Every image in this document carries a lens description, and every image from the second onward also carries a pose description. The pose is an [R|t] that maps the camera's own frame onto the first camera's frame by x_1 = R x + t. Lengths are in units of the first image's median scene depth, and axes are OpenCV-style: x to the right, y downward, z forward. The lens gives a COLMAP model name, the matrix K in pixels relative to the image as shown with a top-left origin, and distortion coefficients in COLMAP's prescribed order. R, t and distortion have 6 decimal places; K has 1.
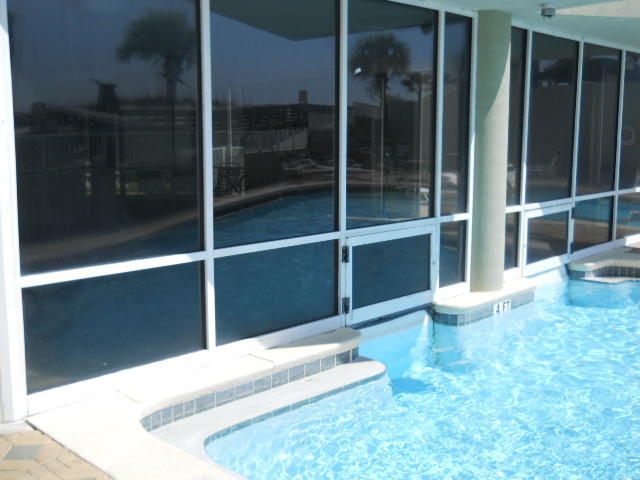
lens RADIAL K [[715.1, 0, 317.5], [0, 715.1, 226.4], [0, 0, 1]] dist [-0.008182, -0.044394]
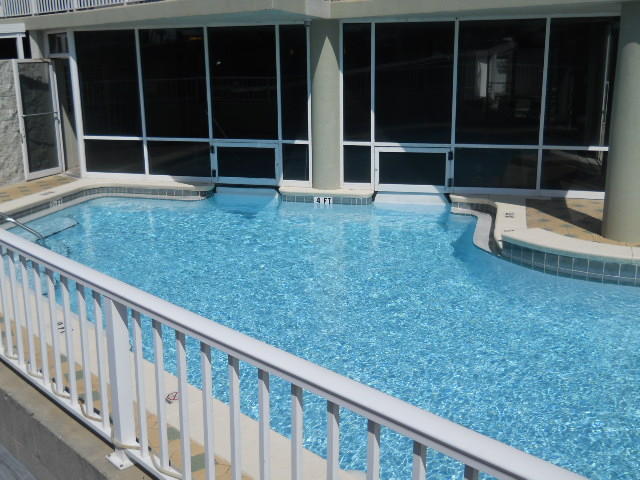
lens RADIAL K [[715.1, 0, 317.5], [0, 715.1, 226.4], [0, 0, 1]] dist [-0.008182, -0.044394]
pose [[0.487967, 0.200483, -0.849526, 1.776271], [-0.105658, 0.979675, 0.170507, -0.115170], [0.866444, 0.006557, 0.499232, 0.169844]]
